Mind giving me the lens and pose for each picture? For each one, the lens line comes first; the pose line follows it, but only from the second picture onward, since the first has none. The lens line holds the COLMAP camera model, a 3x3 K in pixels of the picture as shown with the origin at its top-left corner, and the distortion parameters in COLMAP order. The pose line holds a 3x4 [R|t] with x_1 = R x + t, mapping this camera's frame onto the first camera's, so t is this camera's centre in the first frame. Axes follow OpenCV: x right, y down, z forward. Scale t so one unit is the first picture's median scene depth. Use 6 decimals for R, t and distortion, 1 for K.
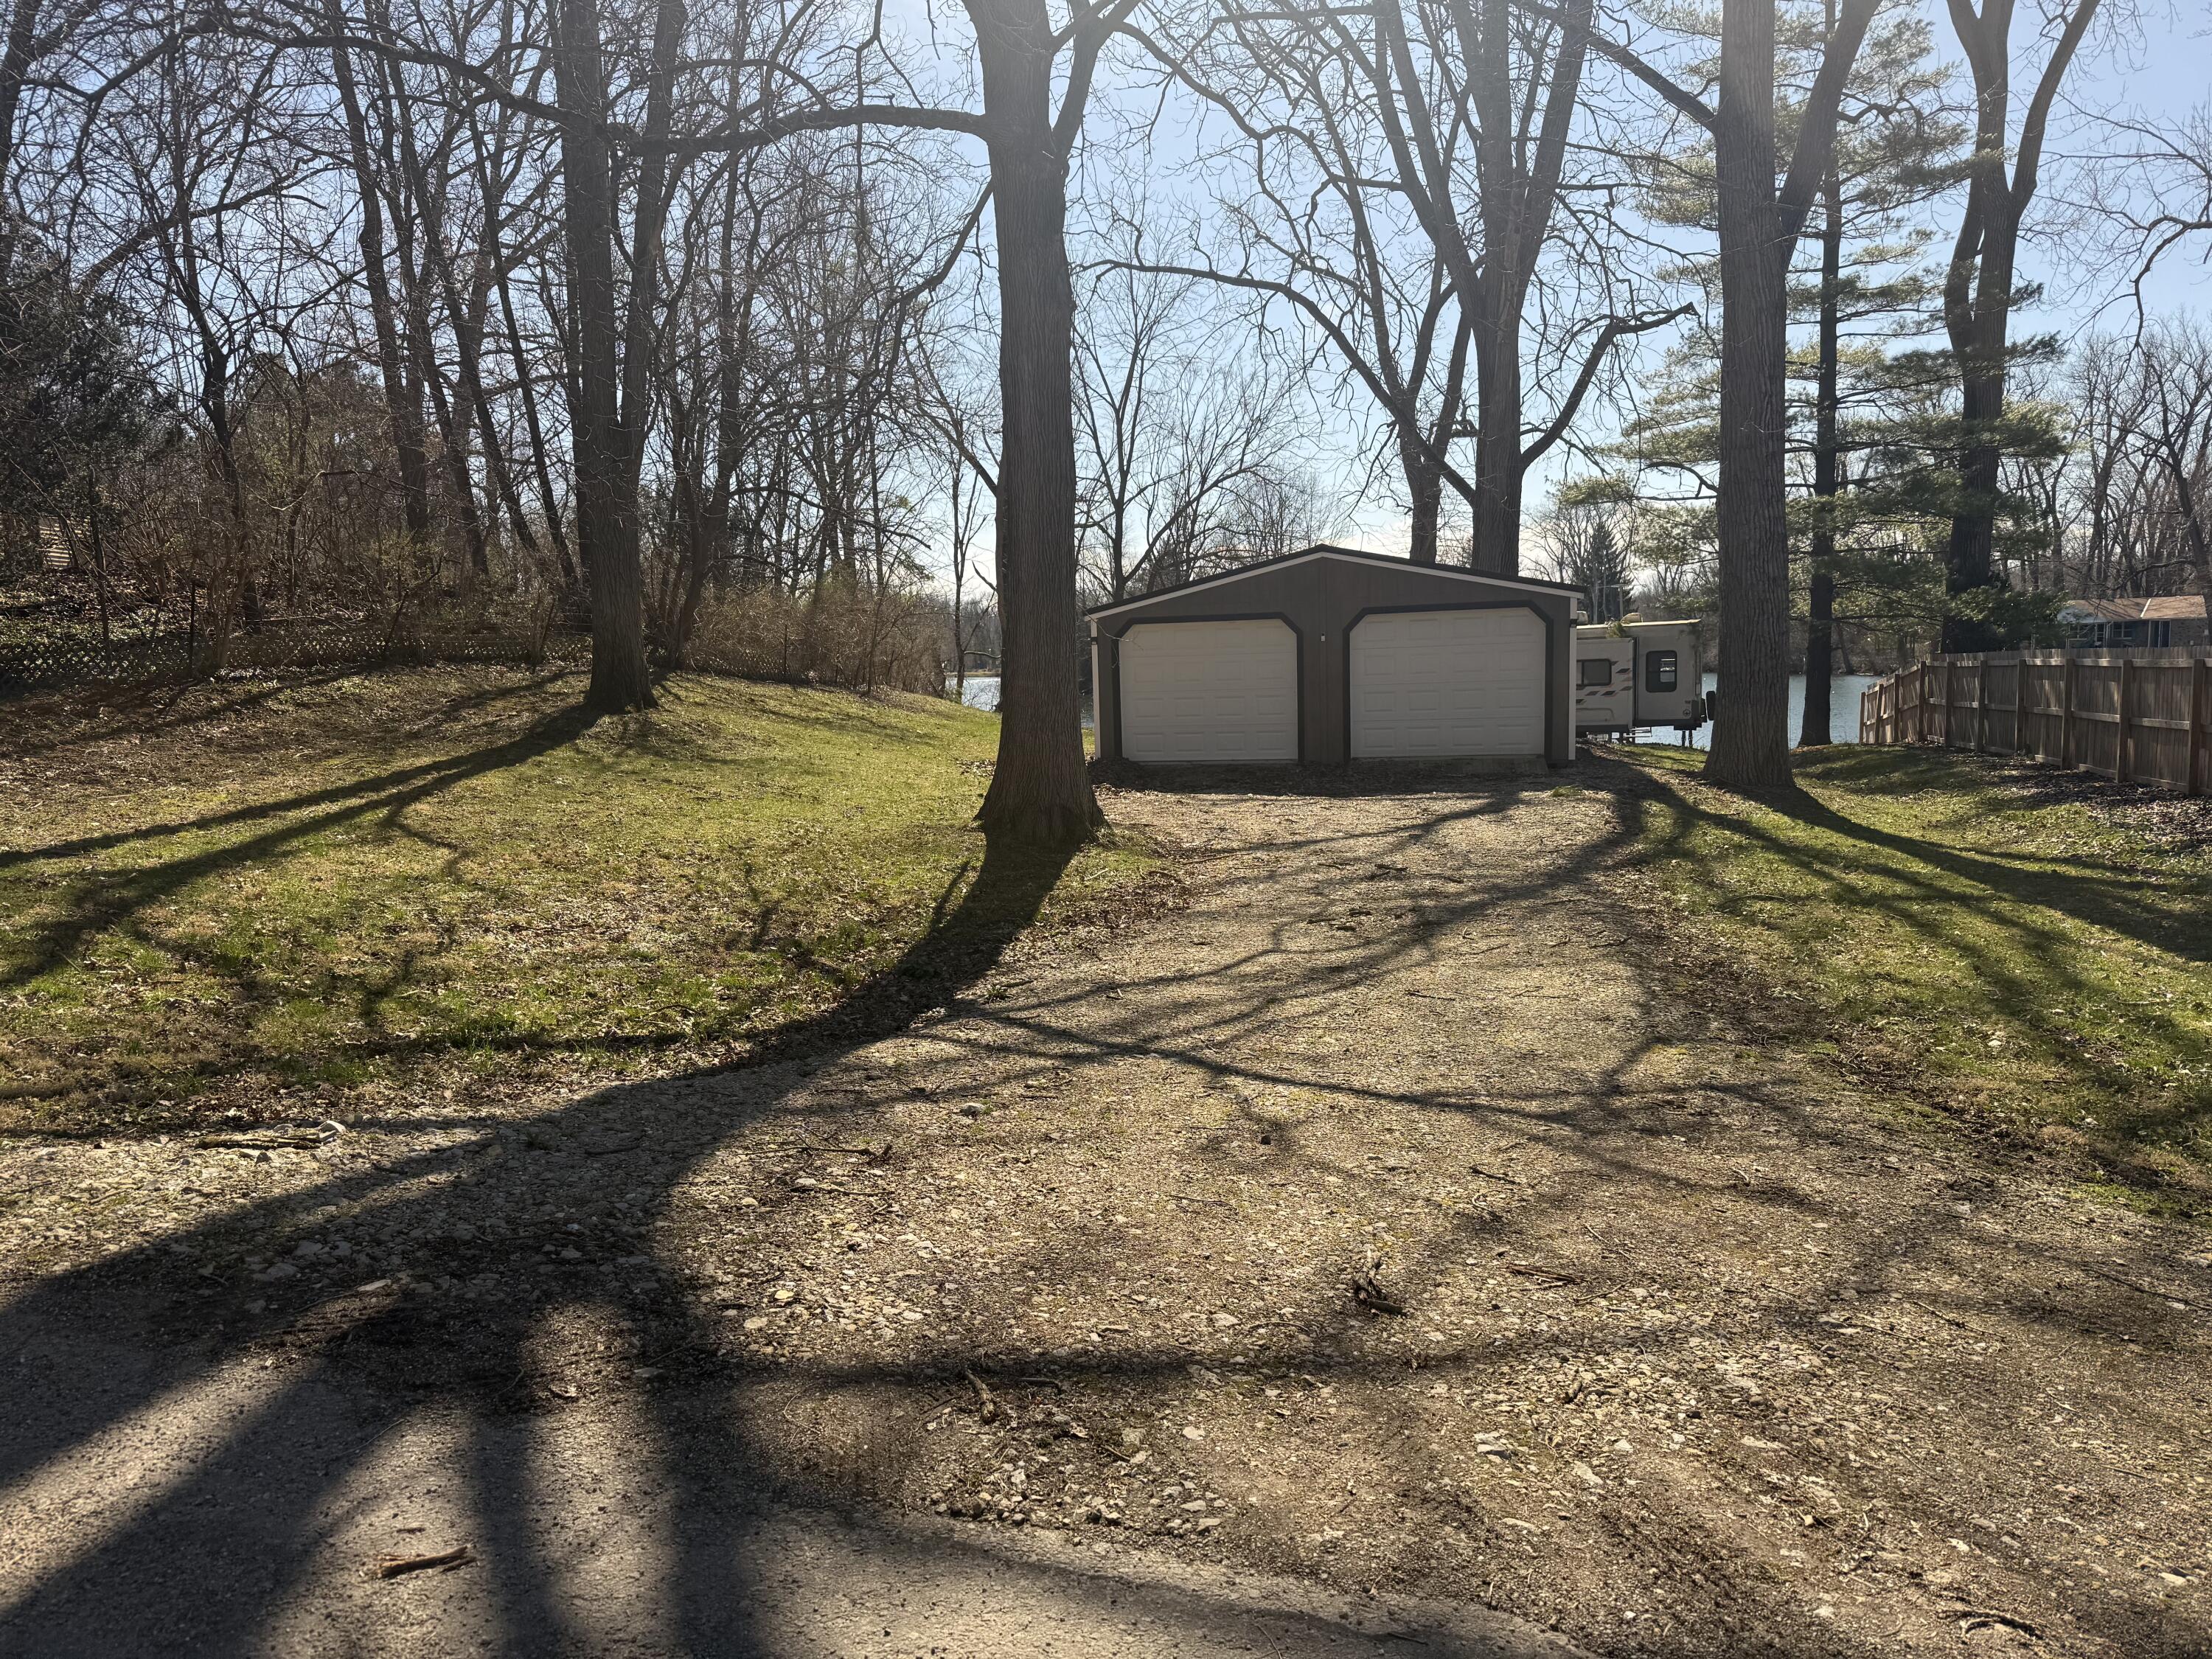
lens RADIAL K [[1671.7, 0, 1099.2], [0, 1671.7, 887.5], [0, 0, 1]] dist [0.073877, -0.108651]
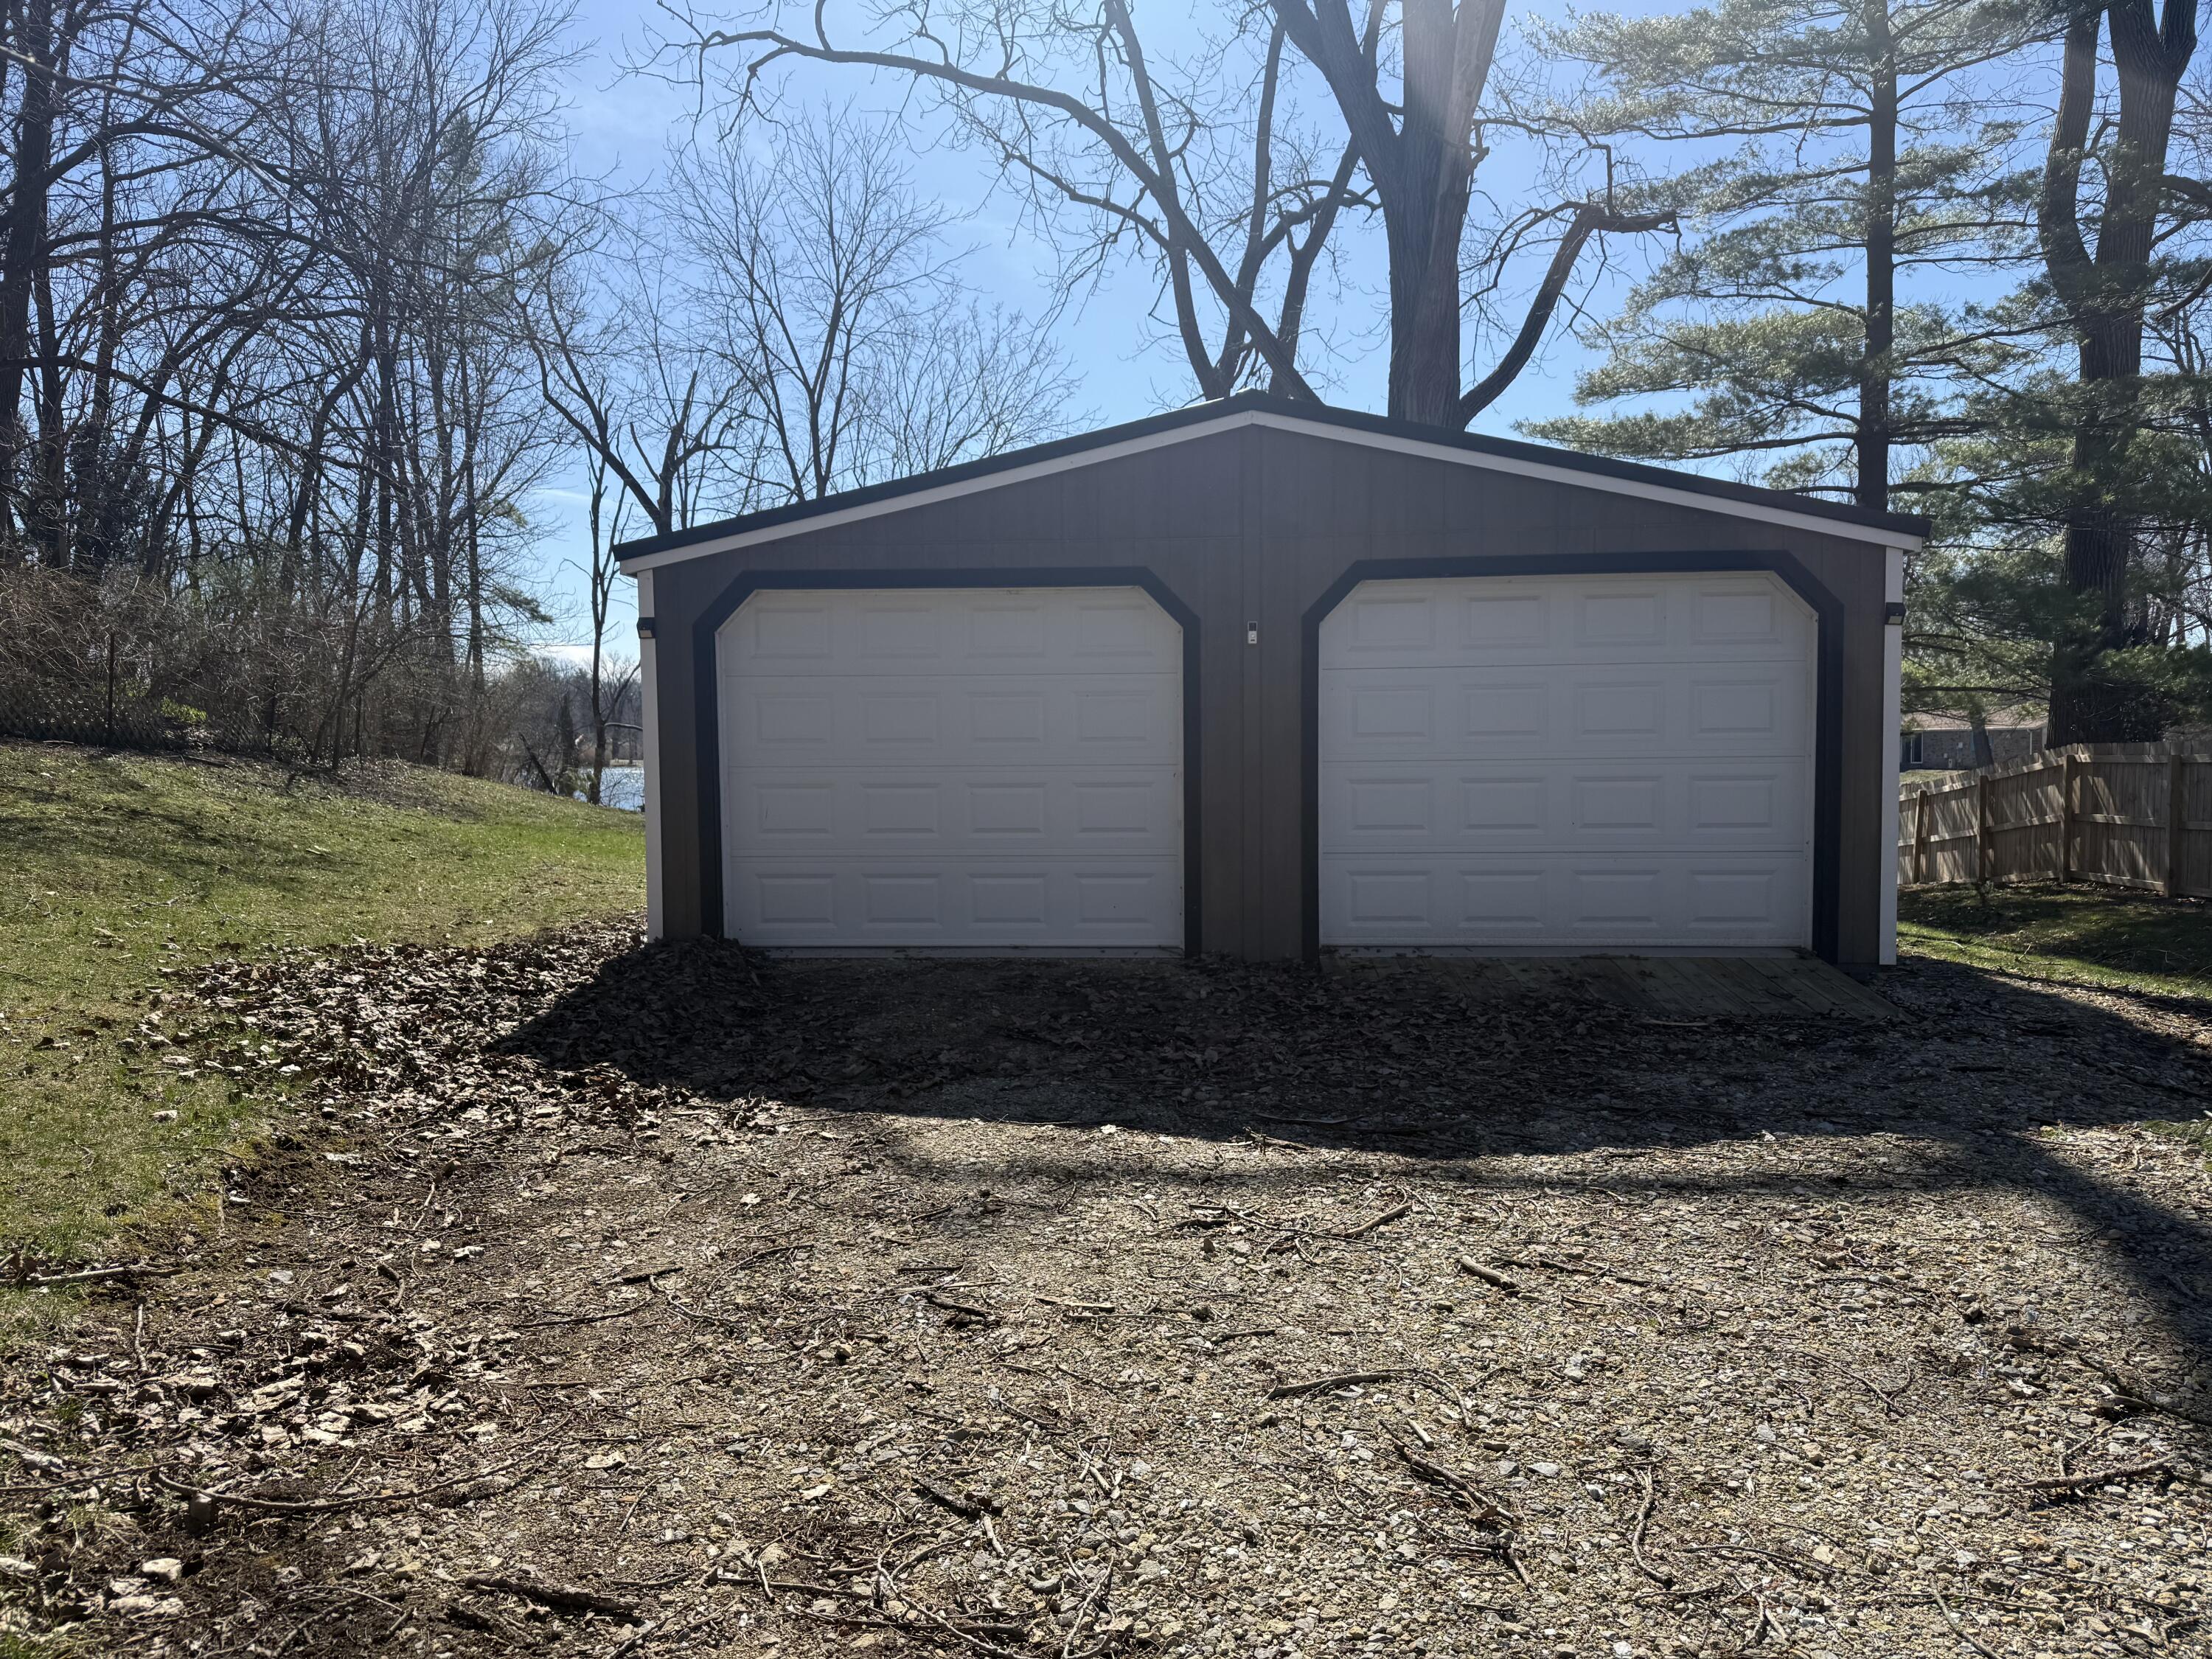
lens RADIAL K [[1654.0, 0, 1106.0], [0, 1654.0, 829.5], [0, 0, 1]] dist [0.072176, -0.055029]
pose [[0.985631, 0.014846, 0.168257, 0.026234], [0.000429, 0.995907, -0.090388, -0.048240], [-0.168910, 0.089161, 0.981590, 0.434295]]
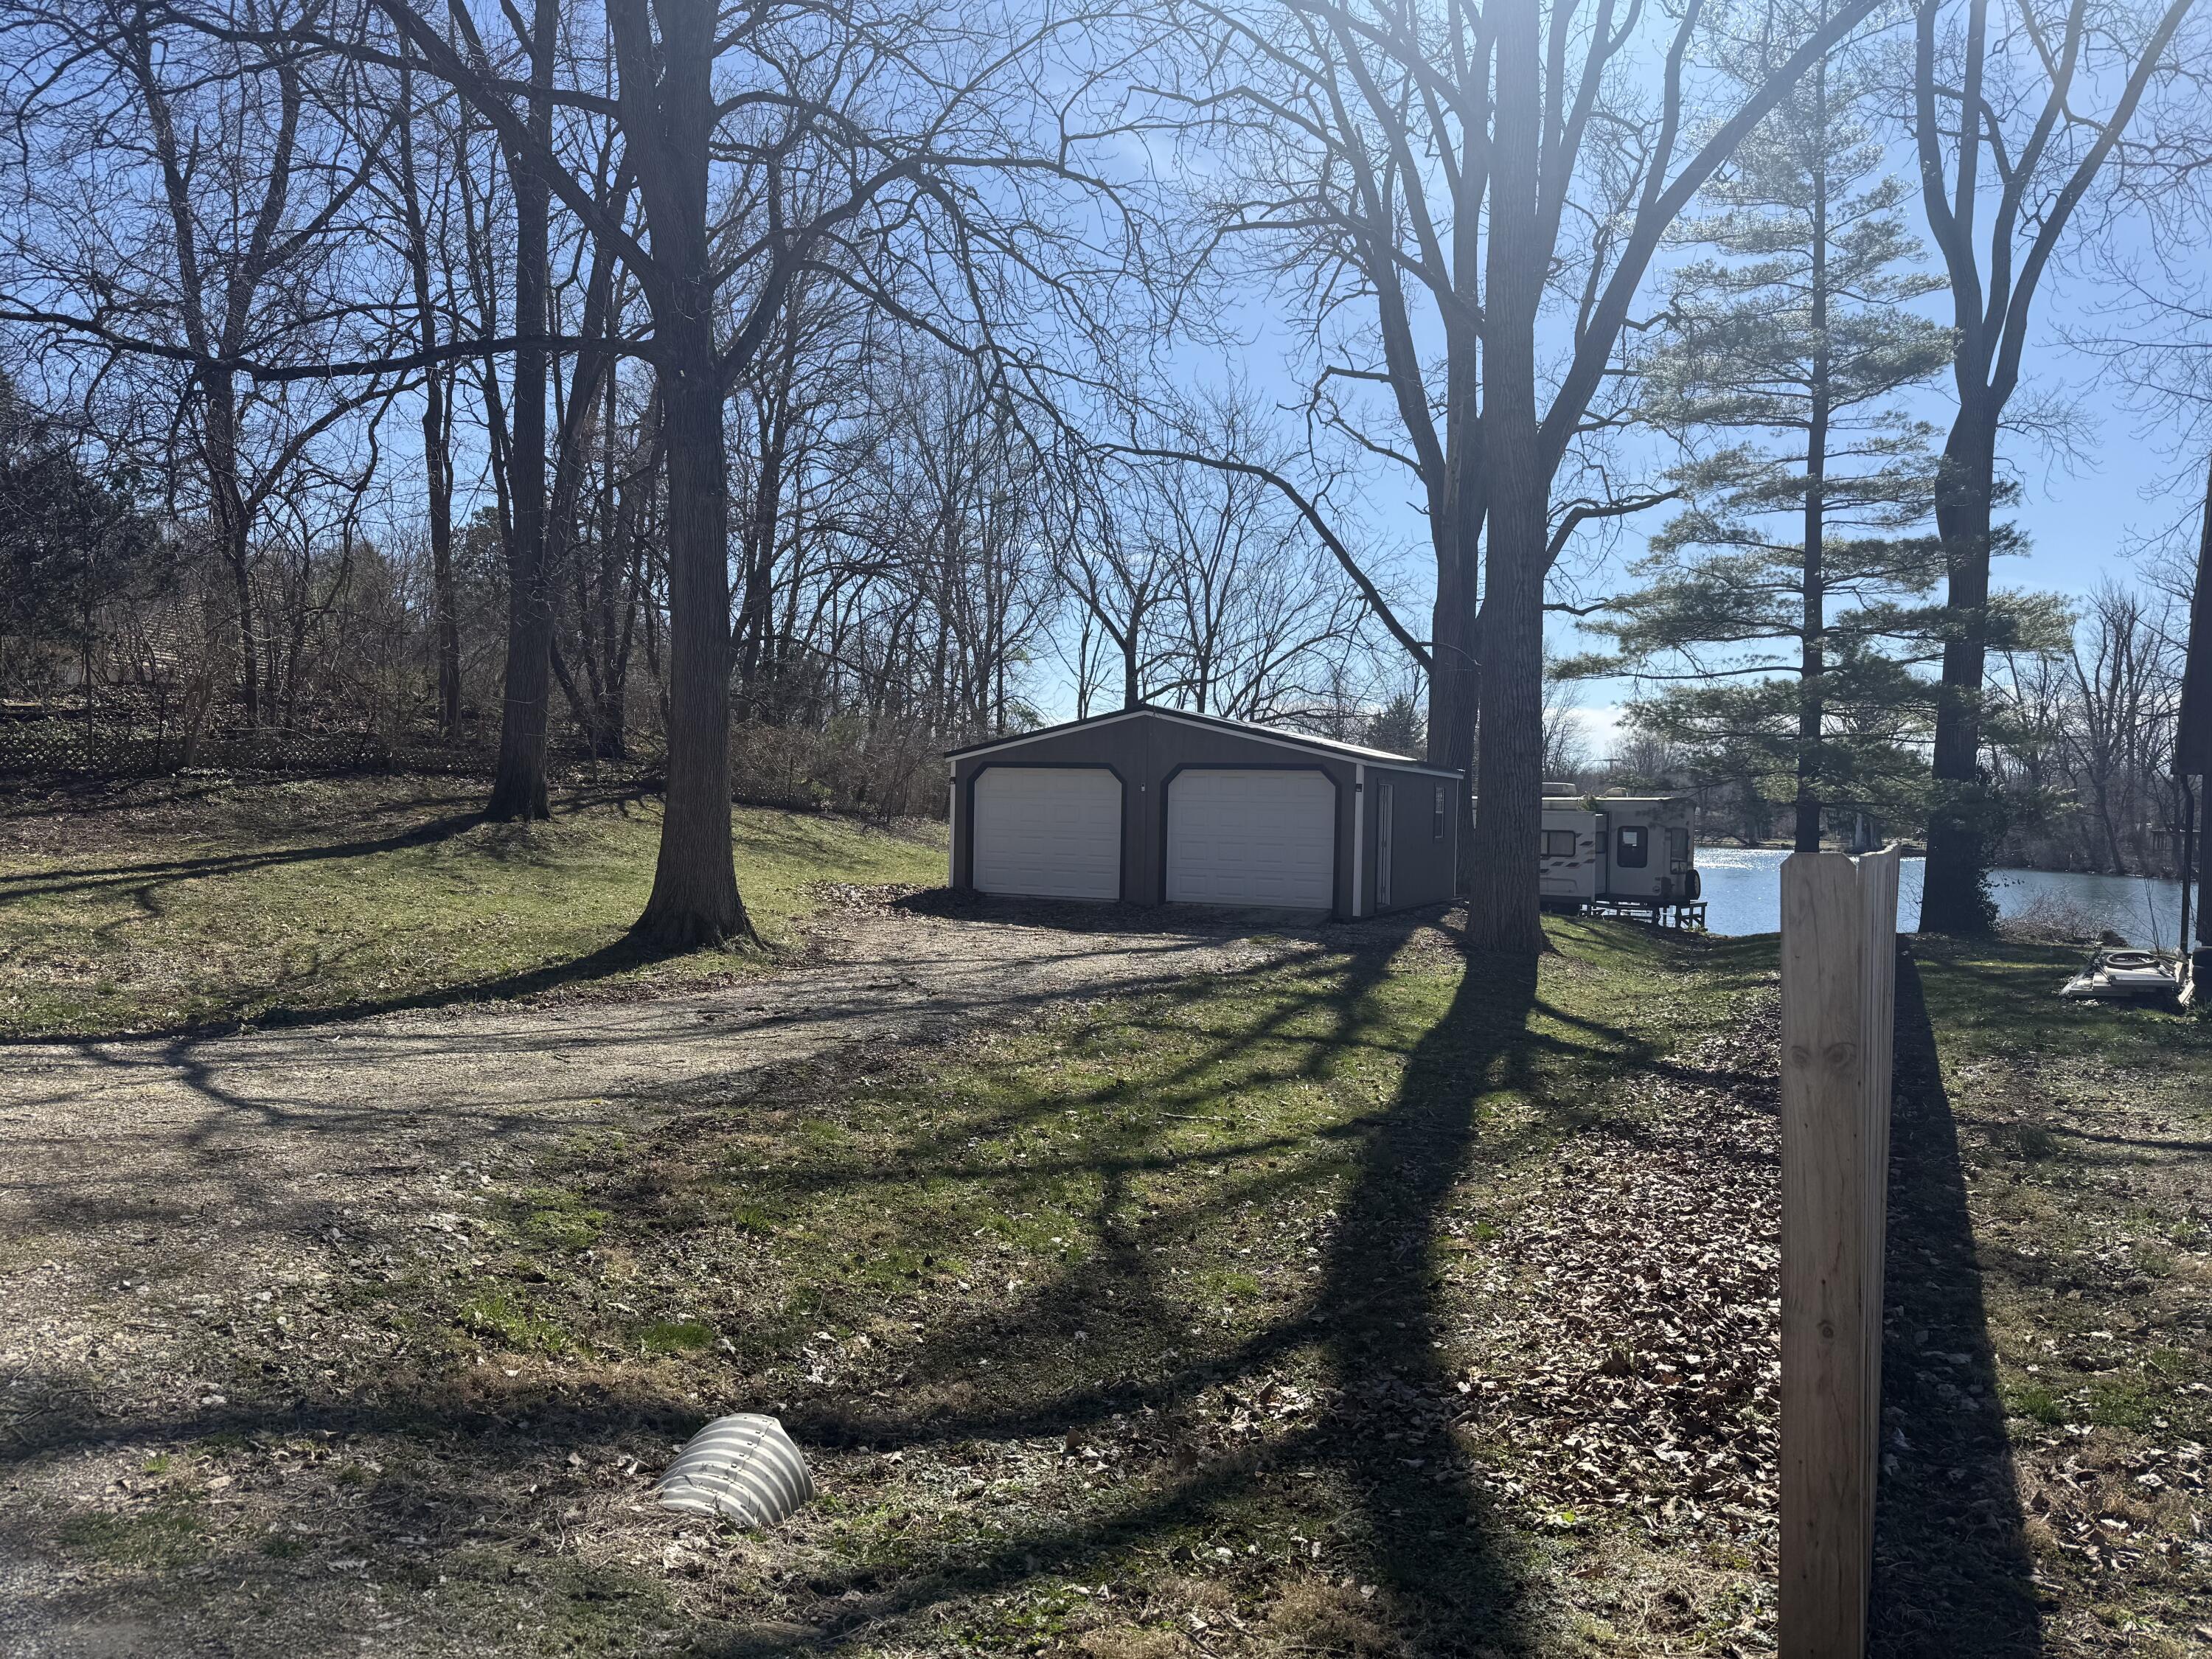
lens RADIAL K [[1654.0, 0, 1106.0], [0, 1654.0, 829.5], [0, 0, 1]] dist [0.072176, -0.055029]
pose [[0.984241, 0.053408, -0.168577, 0.197217], [-0.073225, 0.990822, -0.113618, 0.000417], [0.160961, 0.124171, 0.979118, -0.030580]]
